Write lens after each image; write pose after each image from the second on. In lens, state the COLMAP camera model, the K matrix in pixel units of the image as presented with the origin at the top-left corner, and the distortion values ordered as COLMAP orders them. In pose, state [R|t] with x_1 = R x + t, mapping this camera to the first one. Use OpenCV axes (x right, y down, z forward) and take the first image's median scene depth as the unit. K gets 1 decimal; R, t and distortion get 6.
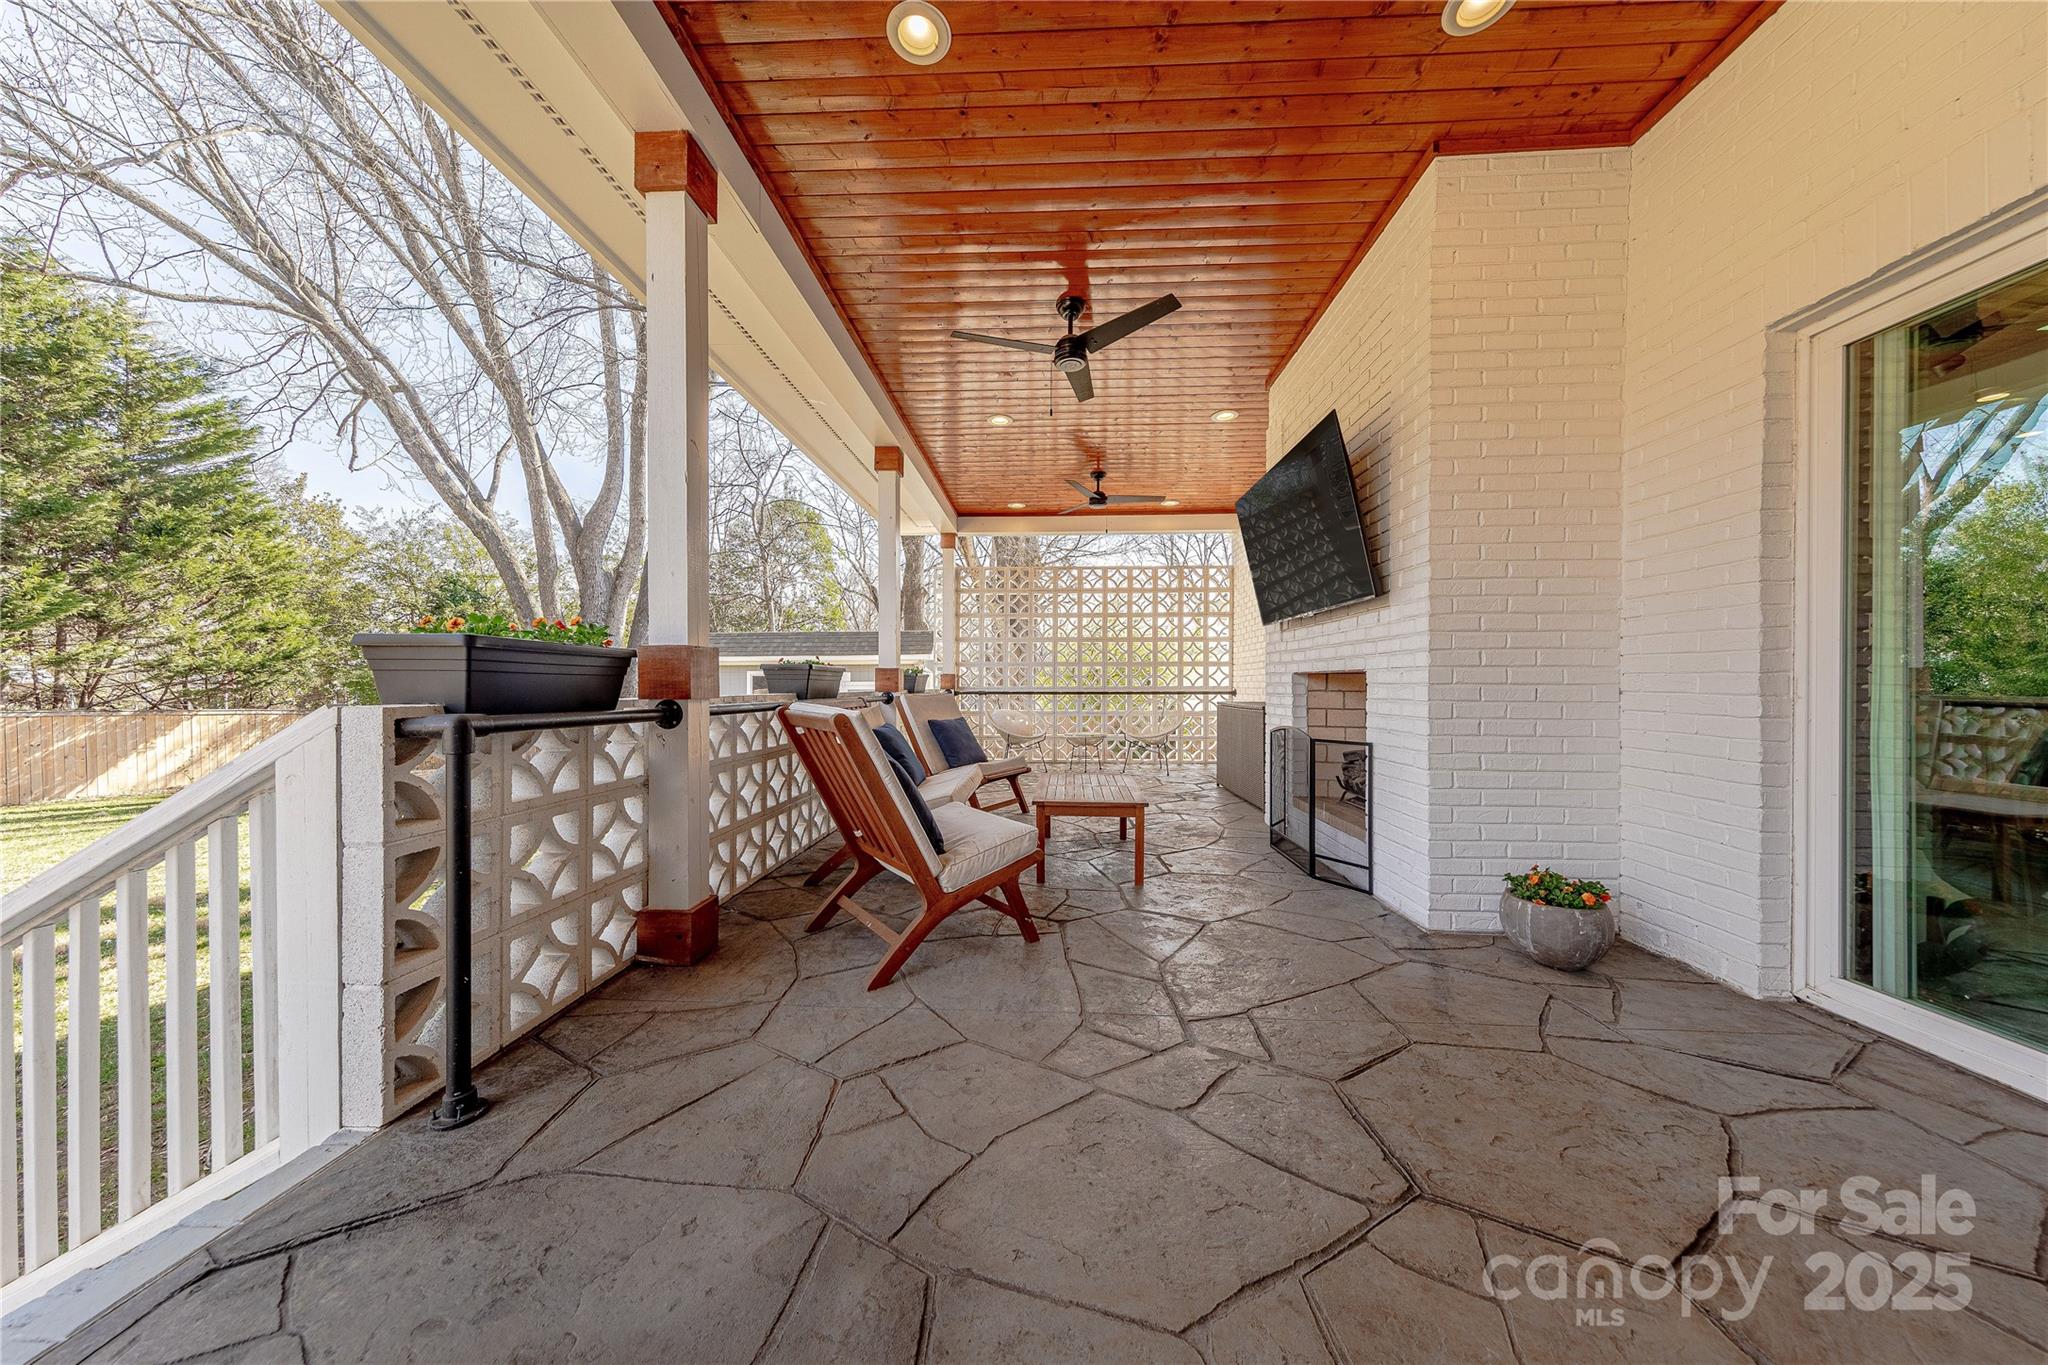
lens RADIAL K [[646.3, 0, 1035.2], [0, 646.3, 681.5], [0, 0, 1]] dist [0.009609, -0.000957]
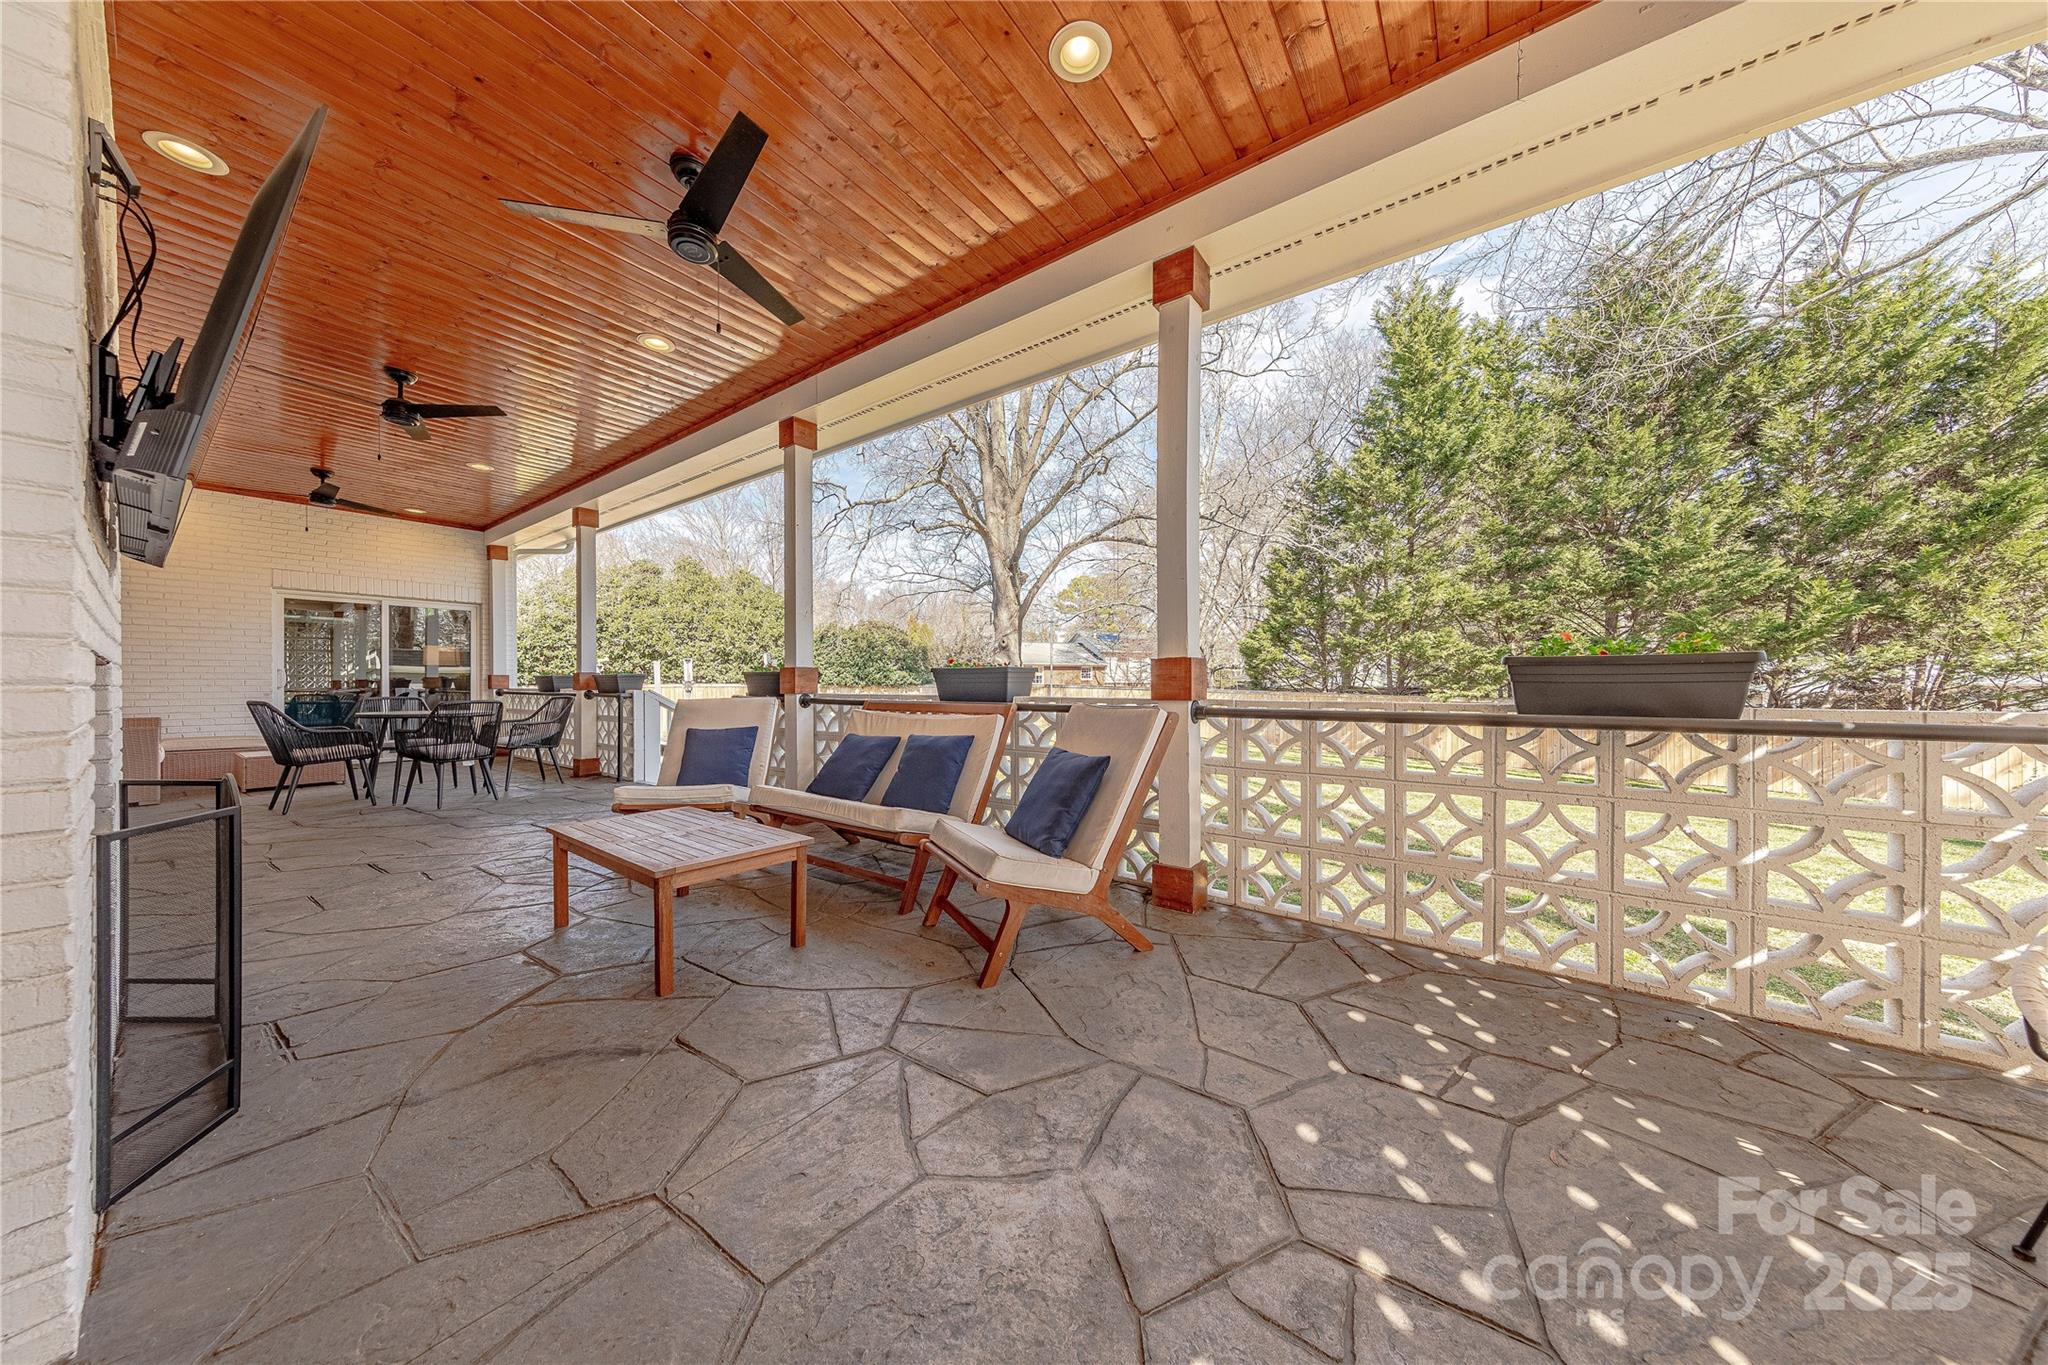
lens RADIAL K [[646.3, 0, 1023.0], [0, 646.3, 689.2], [0, 0, 1]] dist [0.009609, -0.000957]
pose [[-0.571020, -0.009526, -0.820881, 0.718958], [-0.011336, 0.999929, -0.003719, -0.023637], [0.820858, 0.007182, -0.571087, 2.739338]]
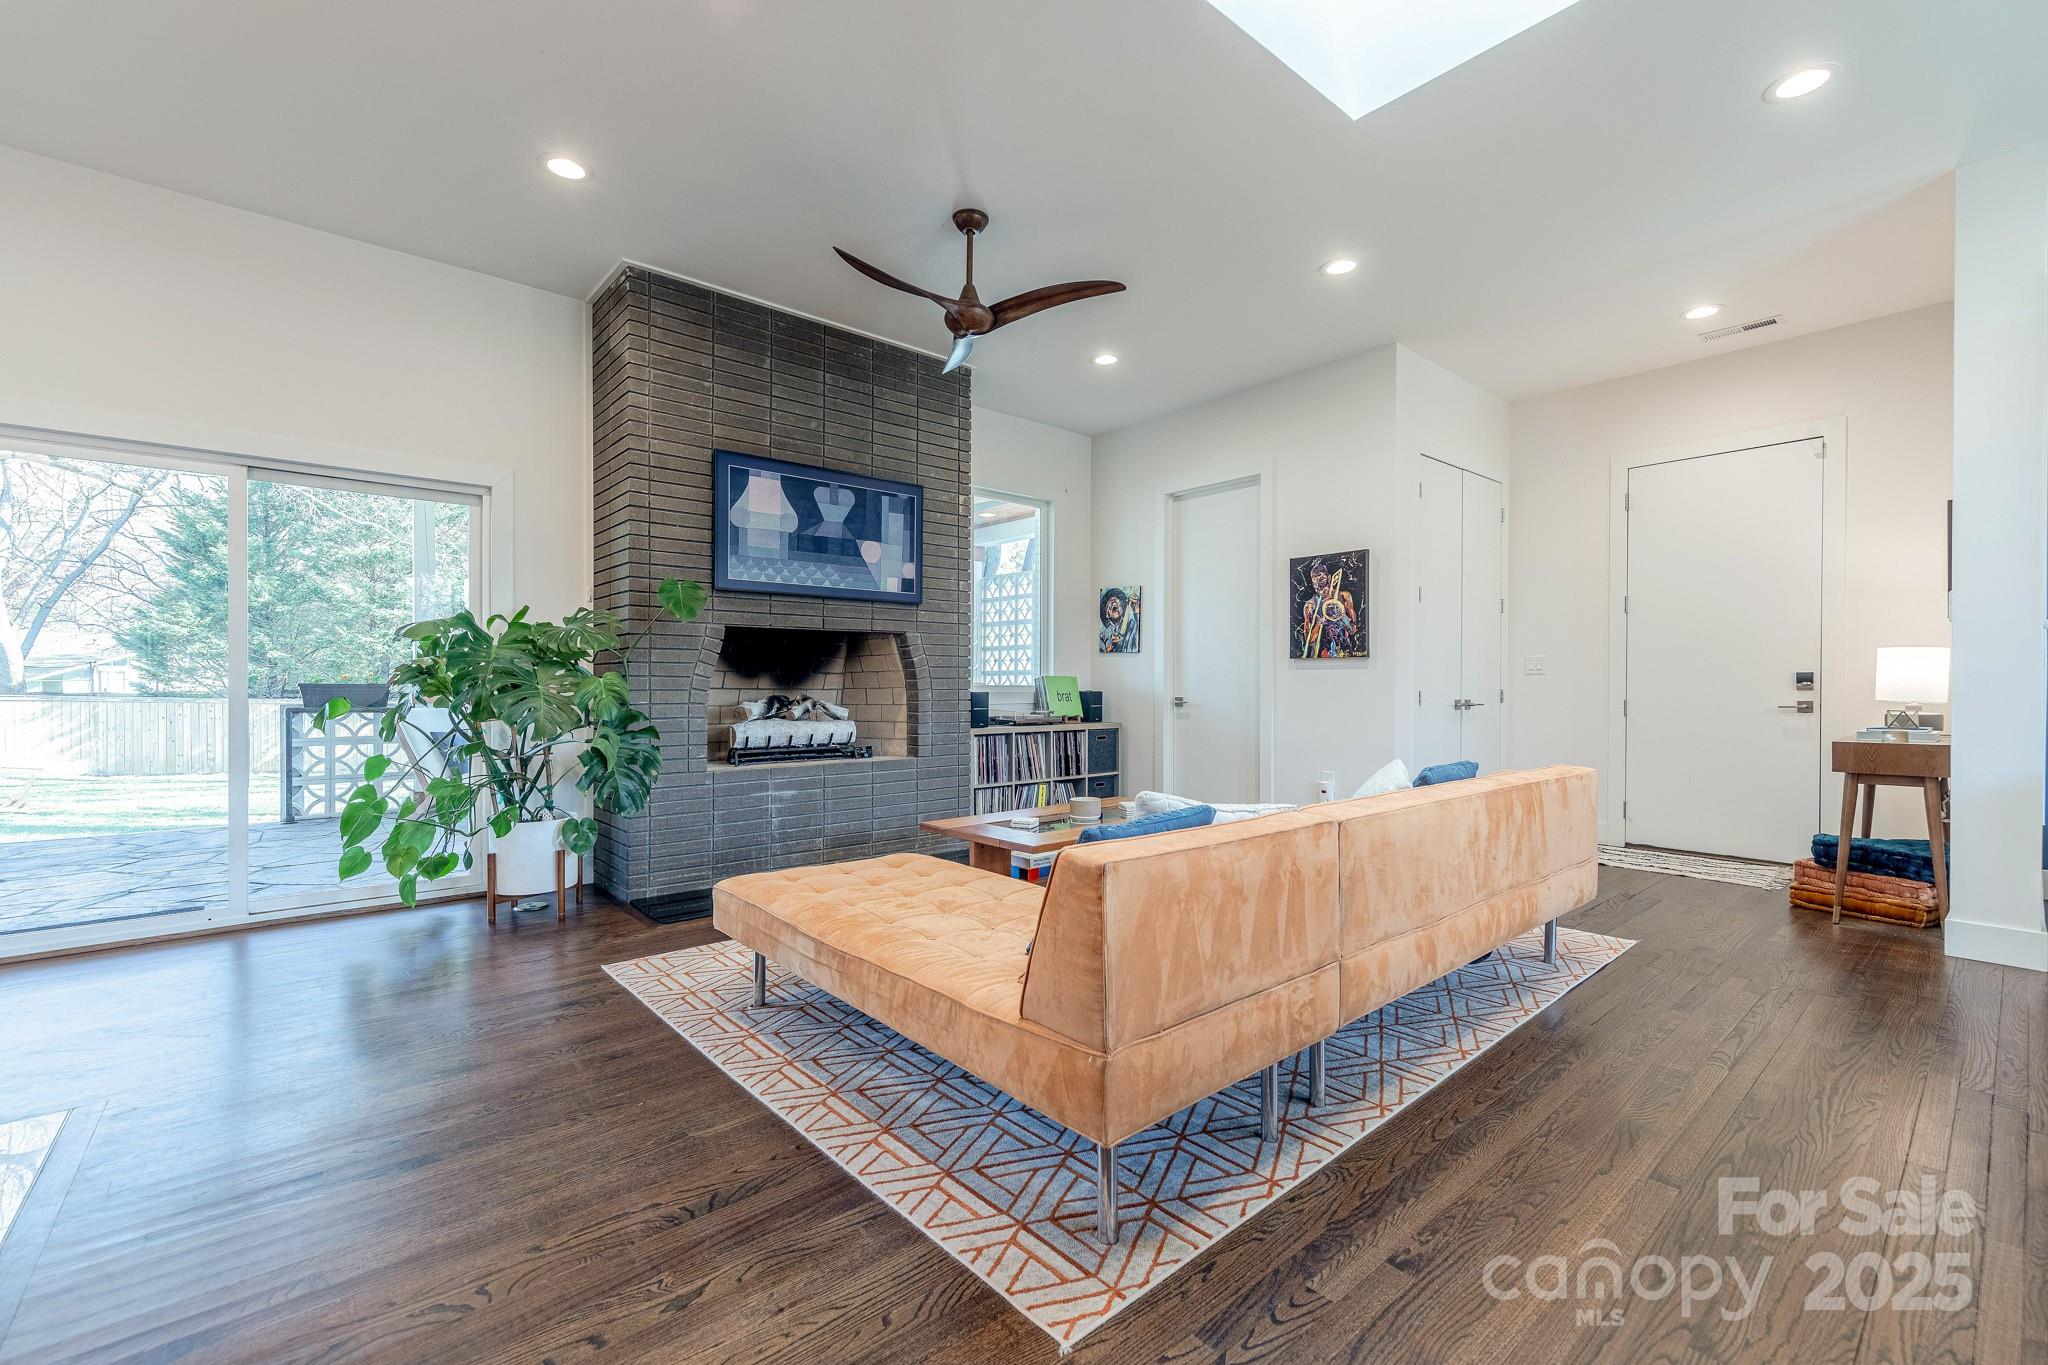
lens RADIAL K [[844.3, 0, 1009.9], [0, 844.3, 686.1], [0, 0, 1]] dist [0.002910, -0.000275]
pose [[0.682837, -0.013951, -0.730437, 3.206052], [0.007519, 0.999899, -0.012068, -0.018941], [0.730532, 0.002749, 0.682873, 0.442984]]
